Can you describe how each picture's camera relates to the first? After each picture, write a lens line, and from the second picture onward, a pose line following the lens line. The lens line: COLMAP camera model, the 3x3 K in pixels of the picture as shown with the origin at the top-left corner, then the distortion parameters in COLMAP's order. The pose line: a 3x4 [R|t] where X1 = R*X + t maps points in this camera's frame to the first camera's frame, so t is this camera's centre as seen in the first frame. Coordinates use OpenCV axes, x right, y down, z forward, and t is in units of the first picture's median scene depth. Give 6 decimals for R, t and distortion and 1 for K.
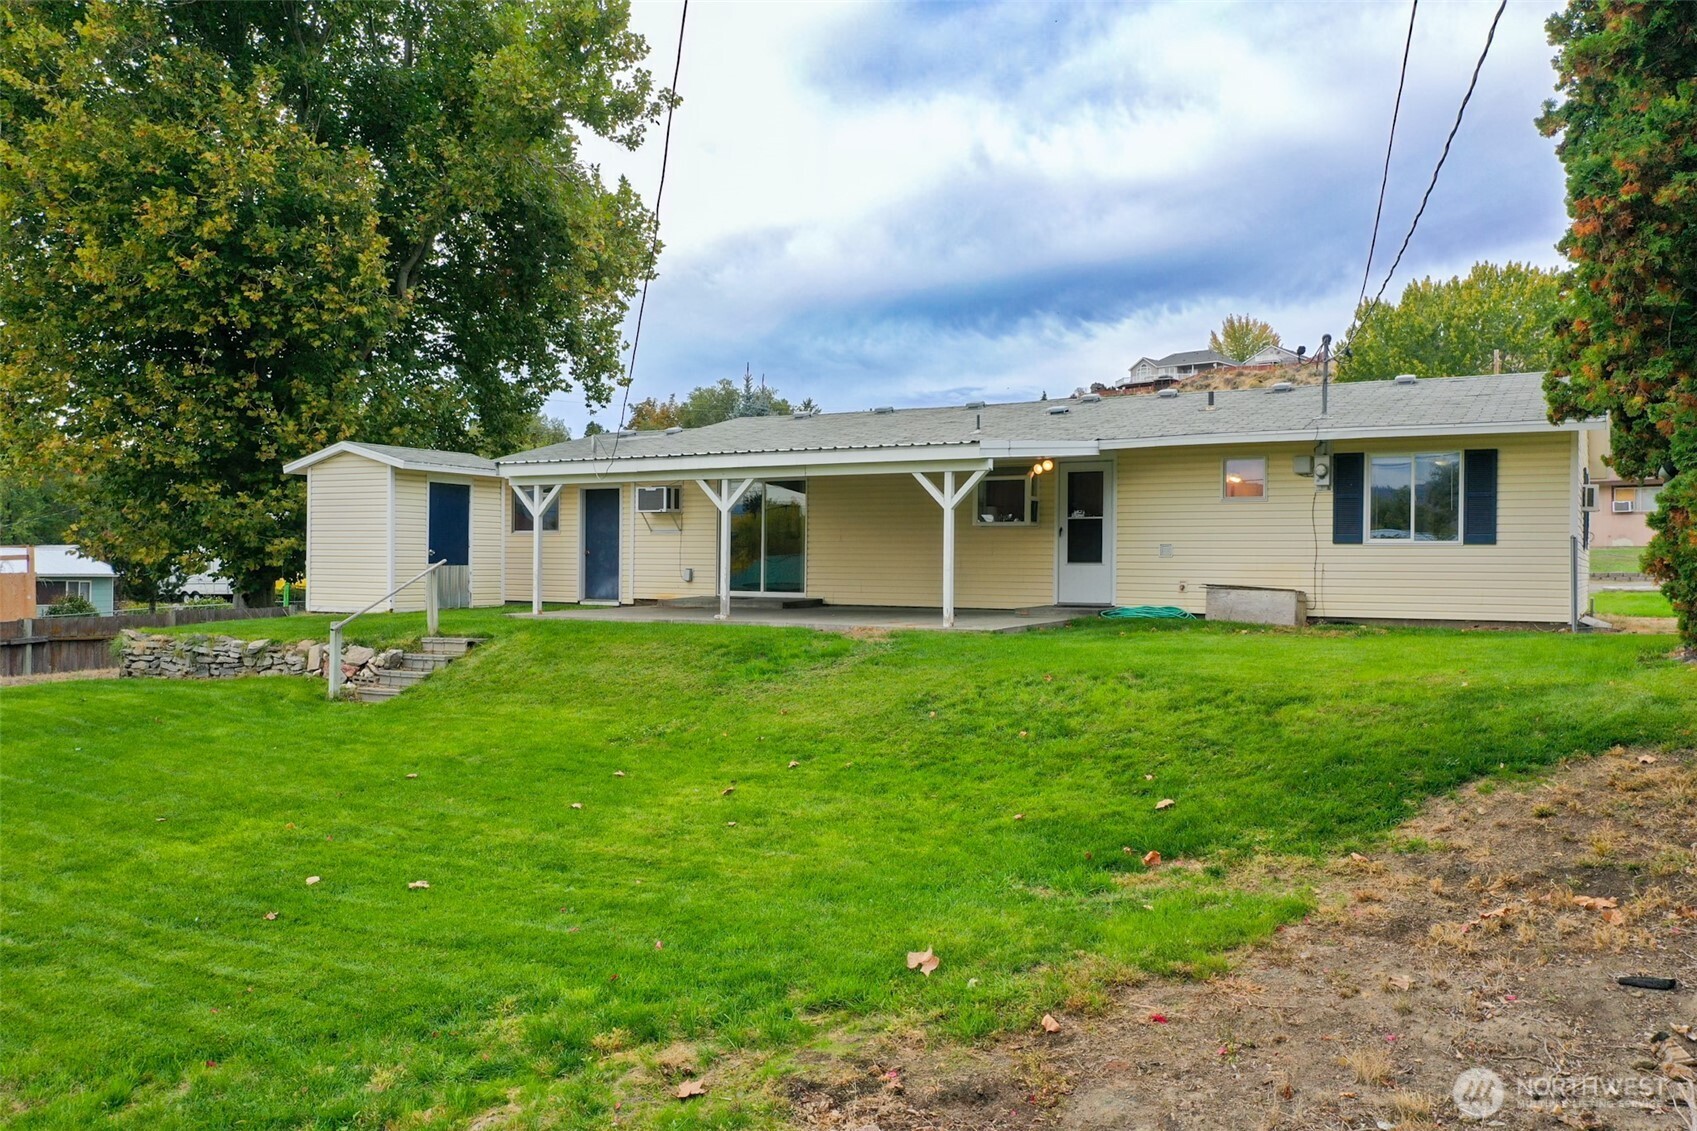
lens RADIAL K [[1329.3, 0, 848.5], [0, 1329.3, 565.5], [0, 0, 1]] dist [-0.003351, -0.002260]
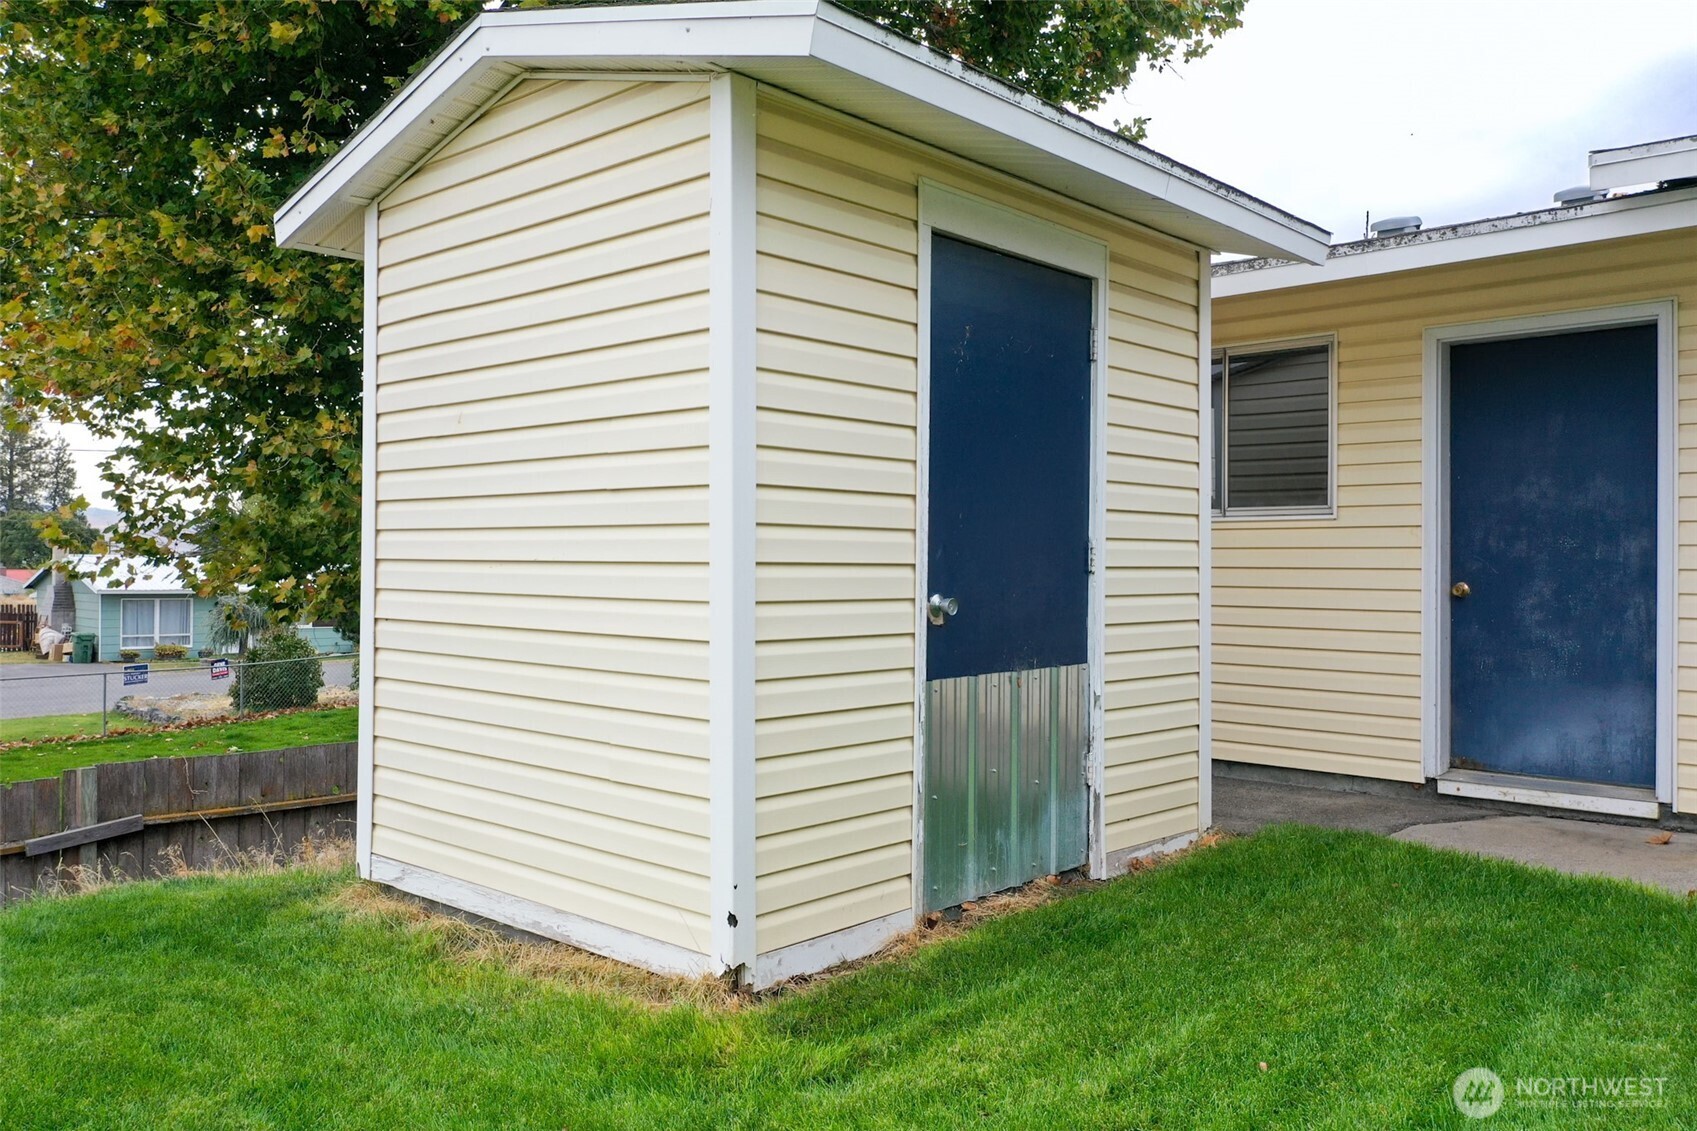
lens RADIAL K [[1329.3, 0, 848.5], [0, 1329.3, 565.5], [0, 0, 1]] dist [-0.003351, -0.002260]
pose [[0.968582, -0.003899, -0.248666, -0.278996], [0.002510, 0.999979, -0.005901, -0.014757], [0.248683, 0.005092, 0.968571, 0.814932]]
